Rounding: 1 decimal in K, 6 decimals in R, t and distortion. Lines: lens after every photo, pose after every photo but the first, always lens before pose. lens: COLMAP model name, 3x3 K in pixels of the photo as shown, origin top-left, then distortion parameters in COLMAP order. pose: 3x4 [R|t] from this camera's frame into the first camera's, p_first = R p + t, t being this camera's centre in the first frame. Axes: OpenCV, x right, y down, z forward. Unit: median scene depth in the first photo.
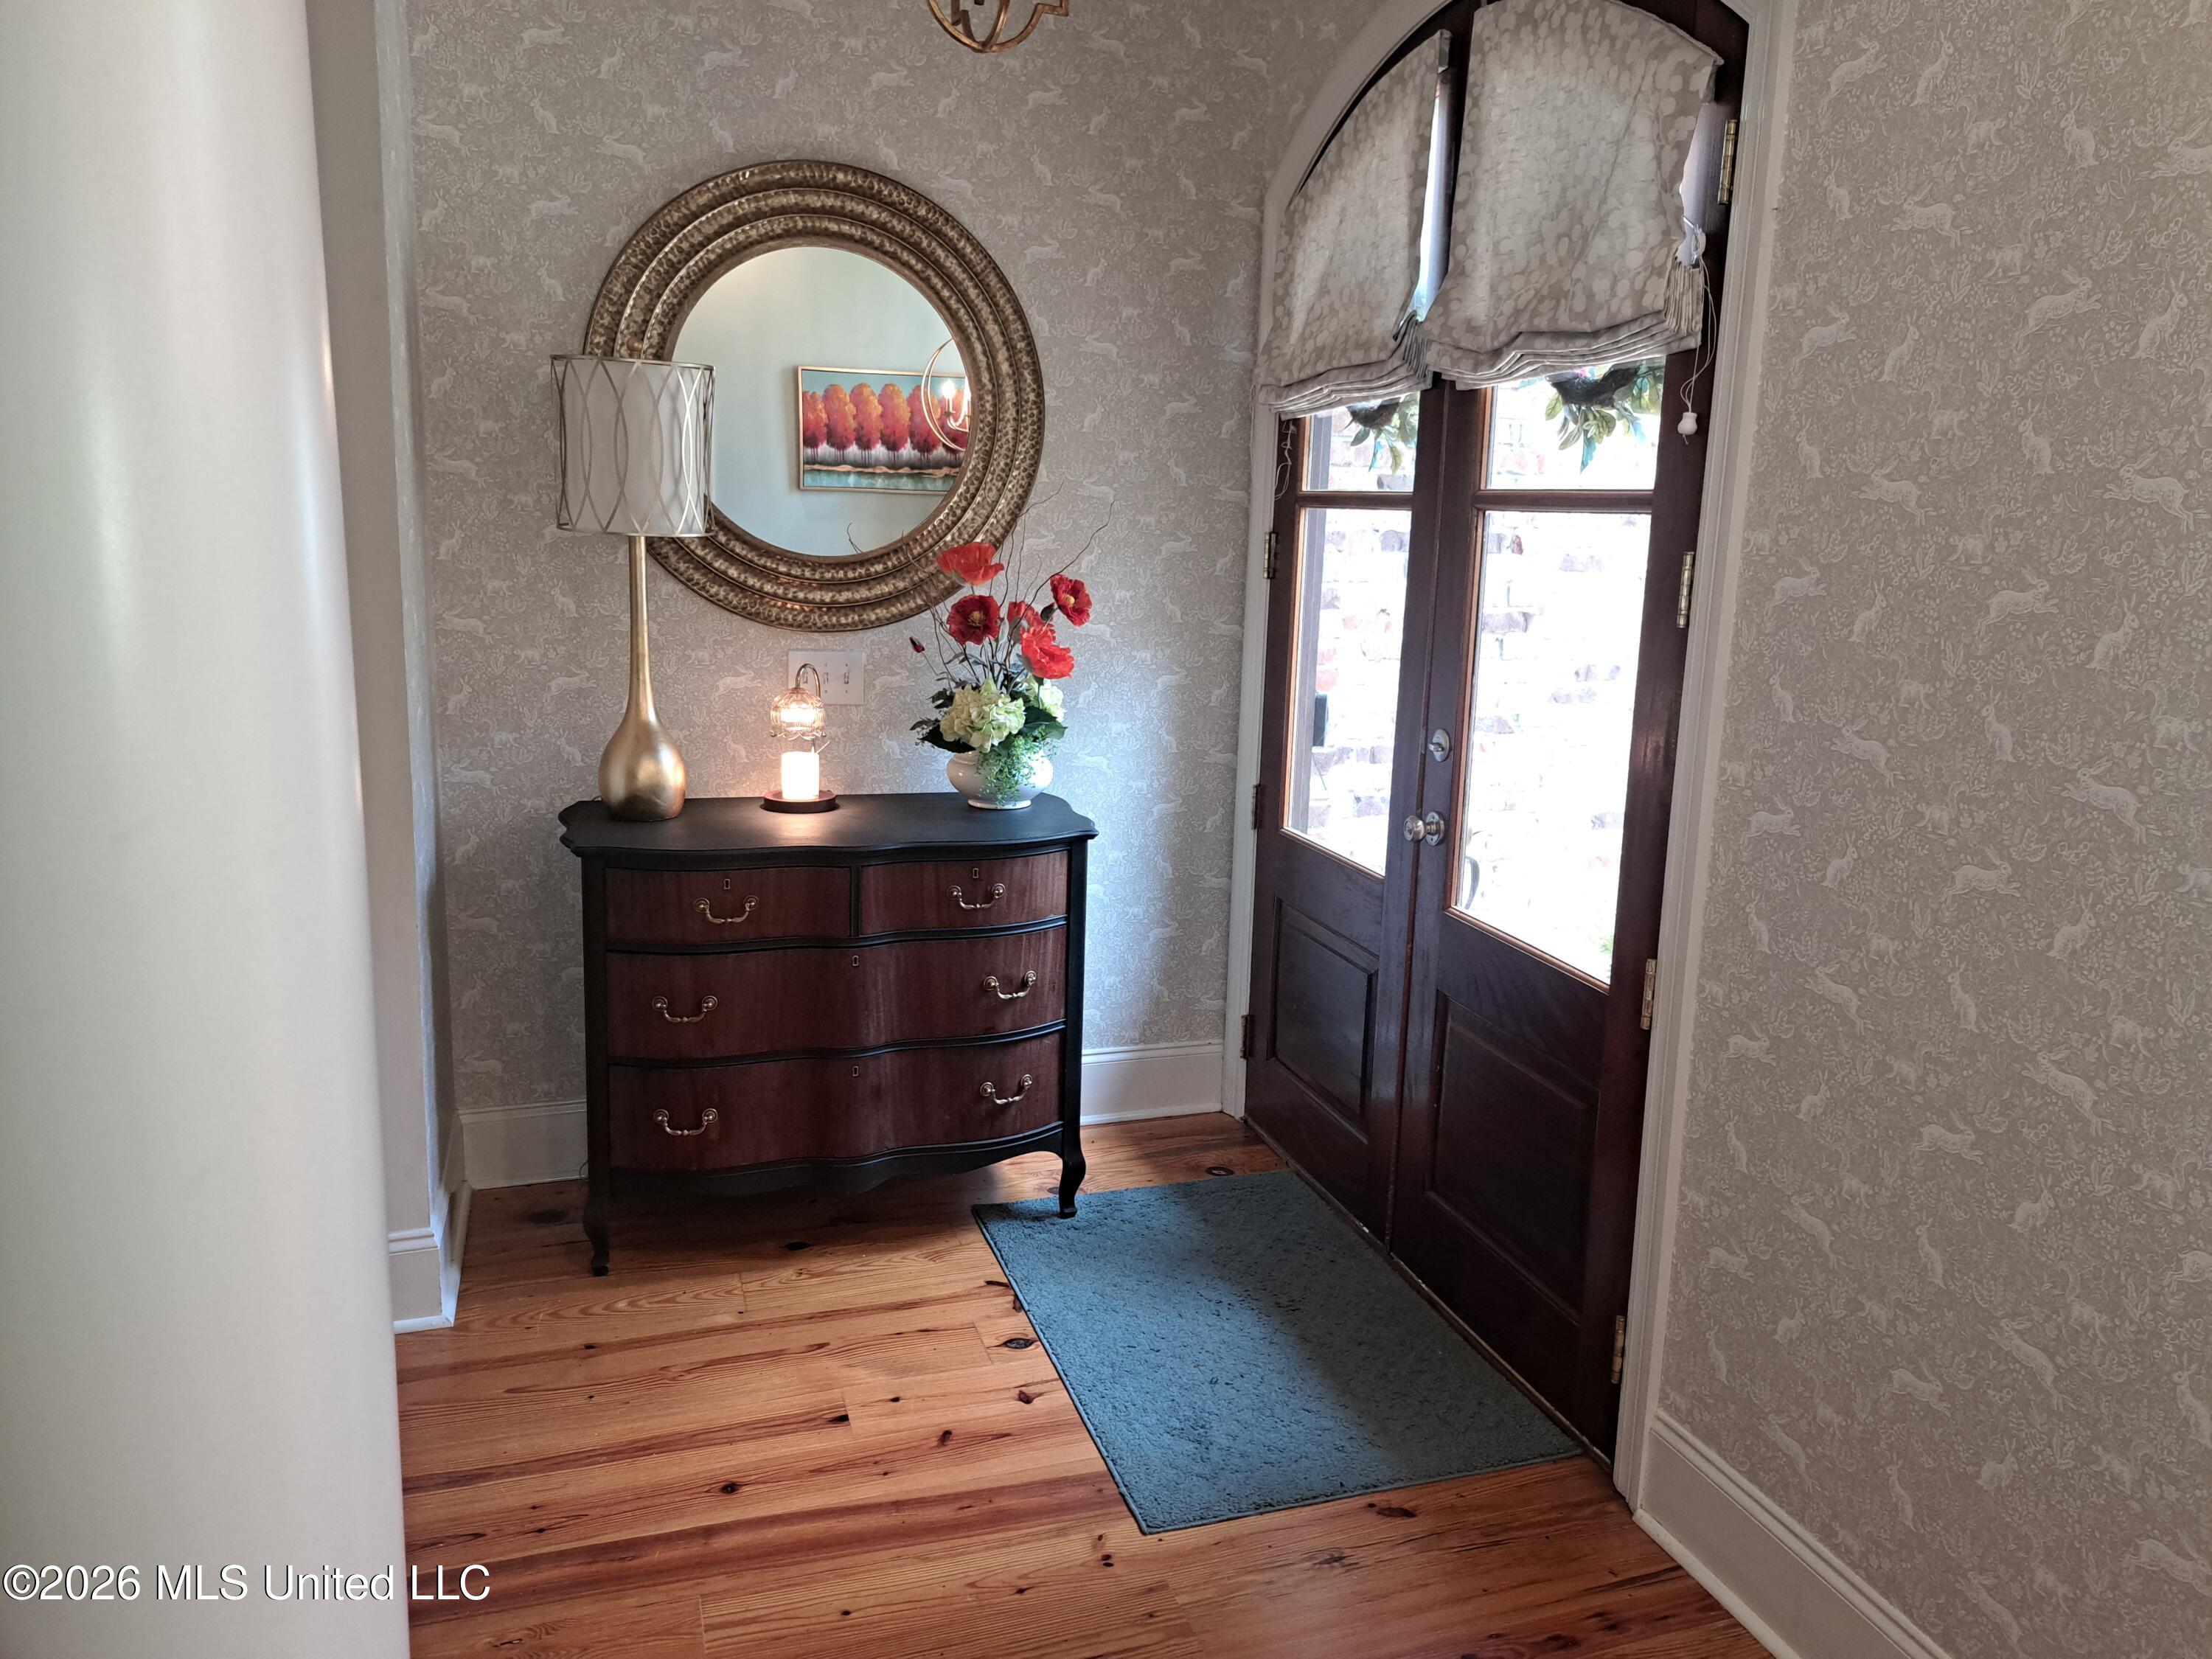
lens RADIAL K [[1601.9, 0, 1118.9], [0, 1601.9, 839.1], [0, 0, 1]] dist [0.014614, -0.006002]
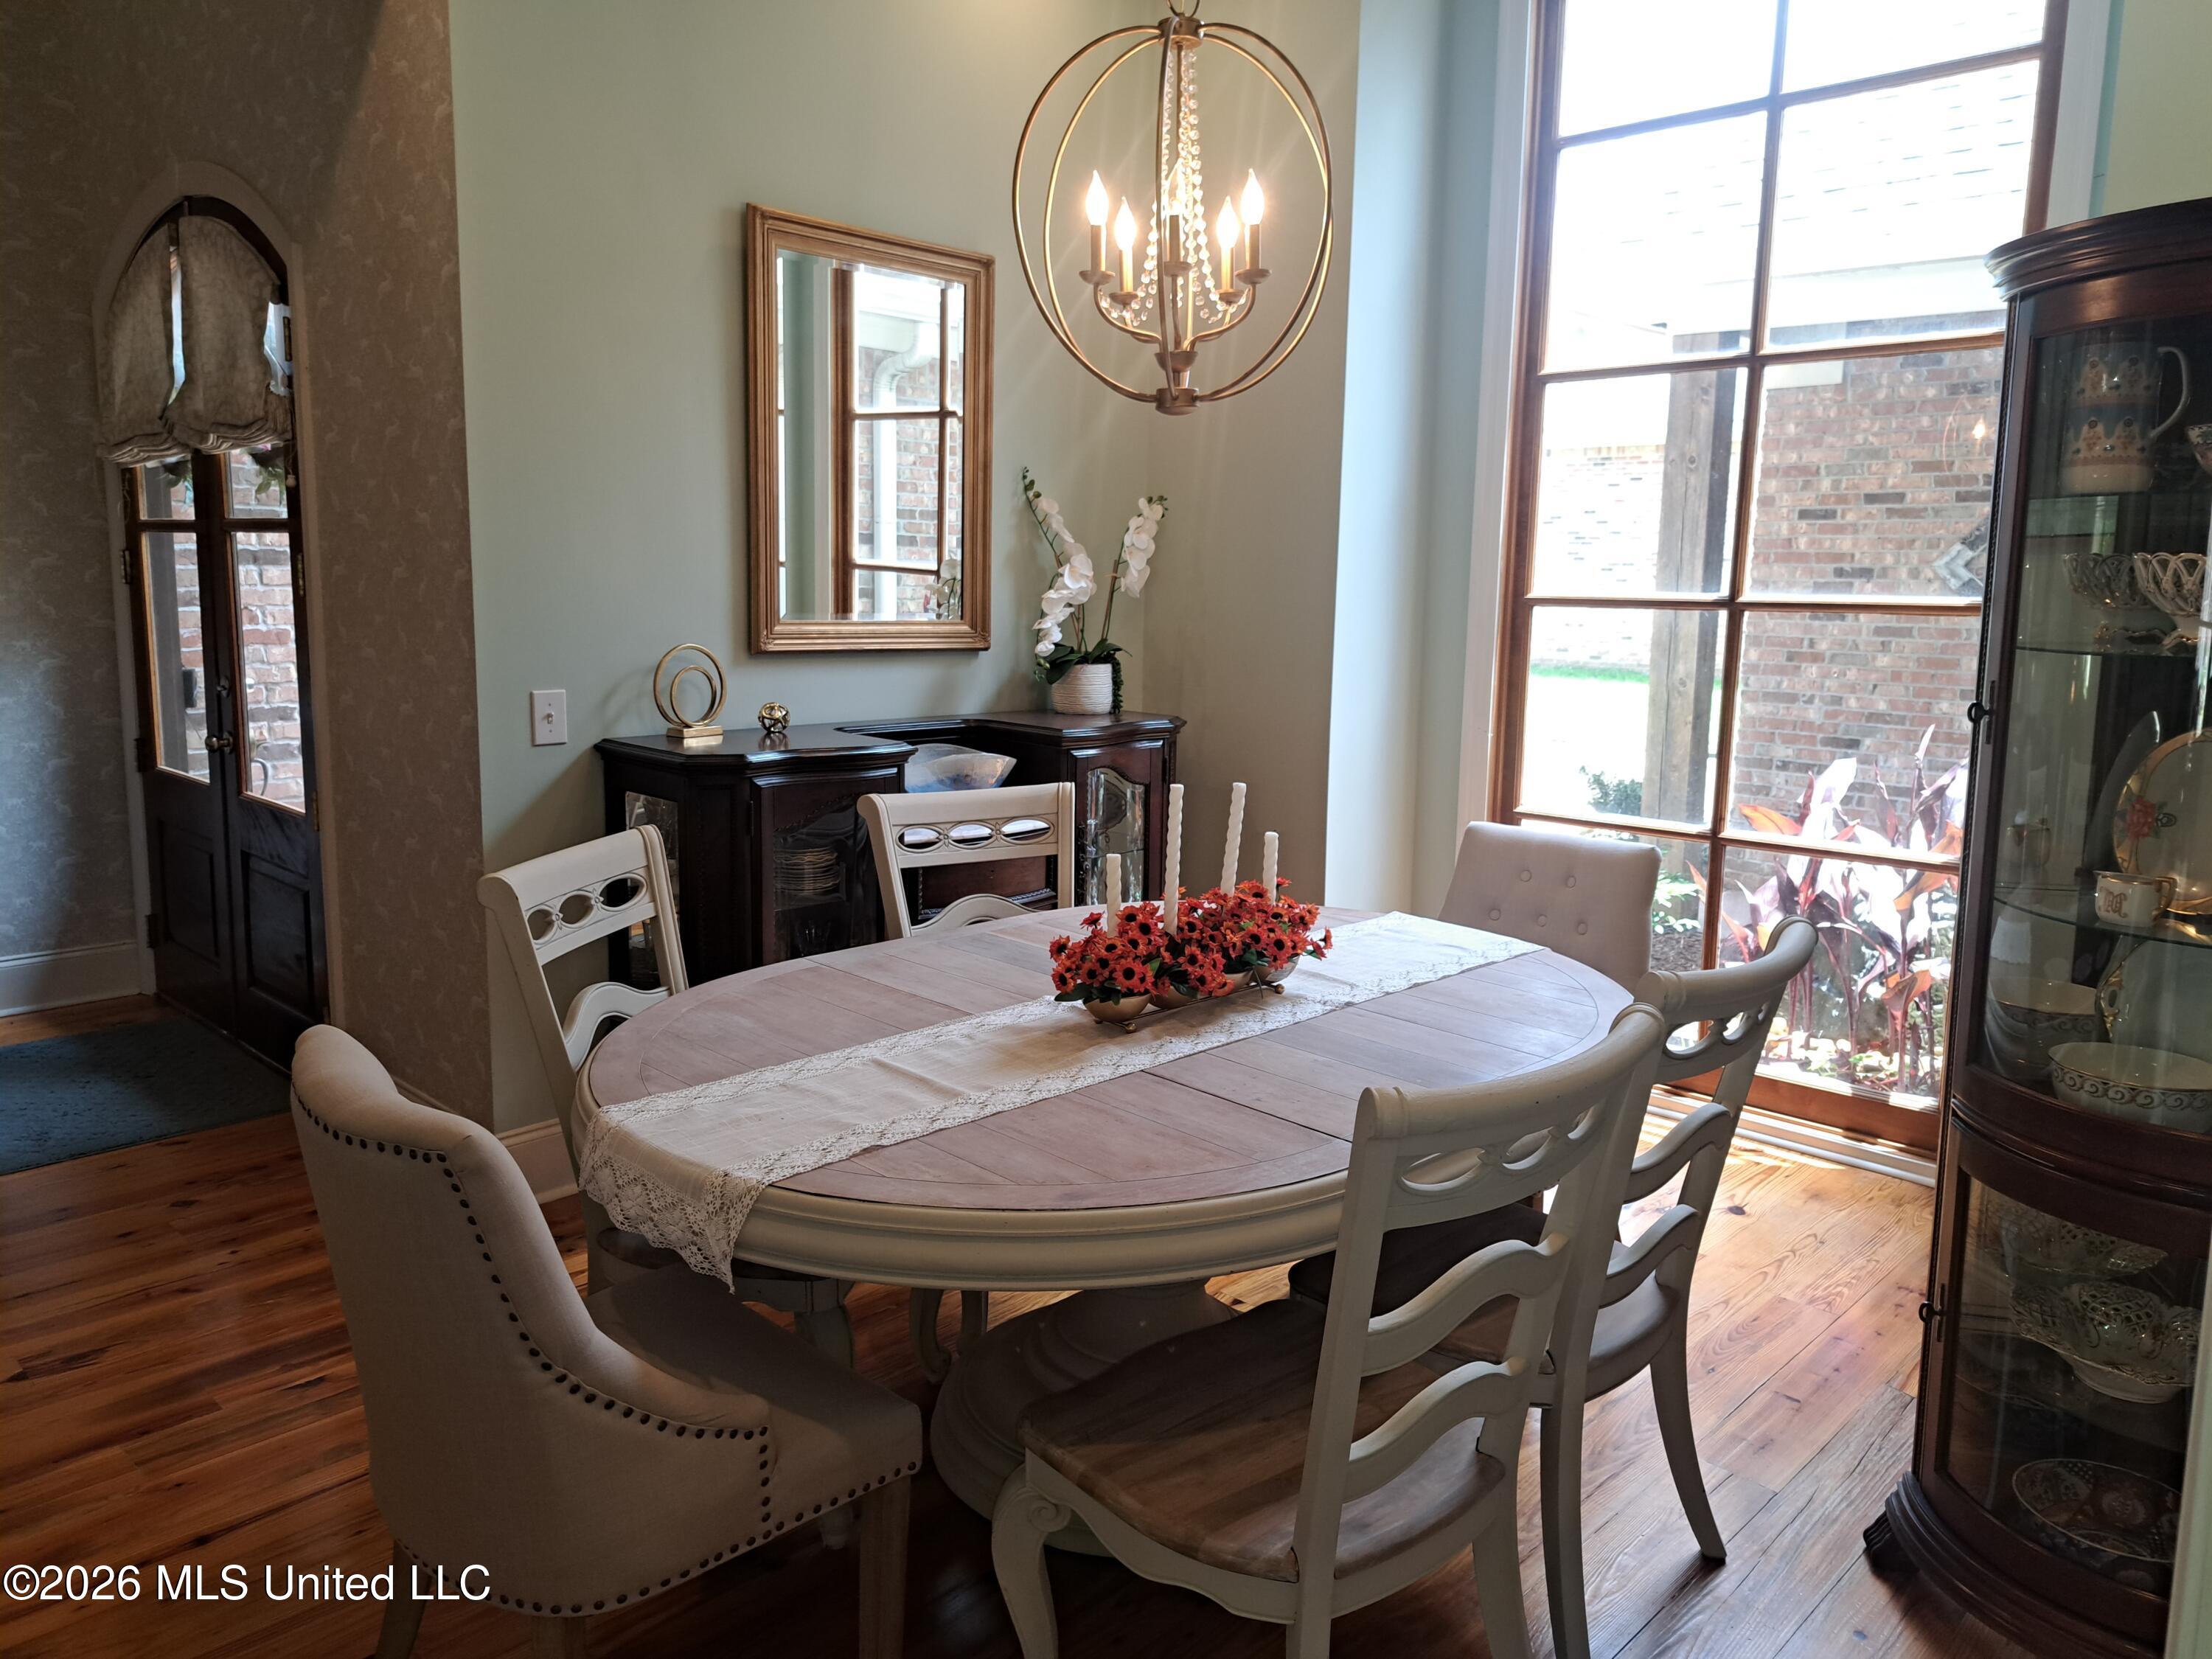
lens RADIAL K [[1601.9, 0, 1118.3], [0, 1601.9, 807.1], [0, 0, 1]] dist [0.014614, -0.006002]
pose [[0.876981, -0.081999, 0.473477, 0.176280], [0.102341, 0.994599, -0.017309, 0.139729], [-0.469501, 0.063636, 0.880636, -0.603456]]
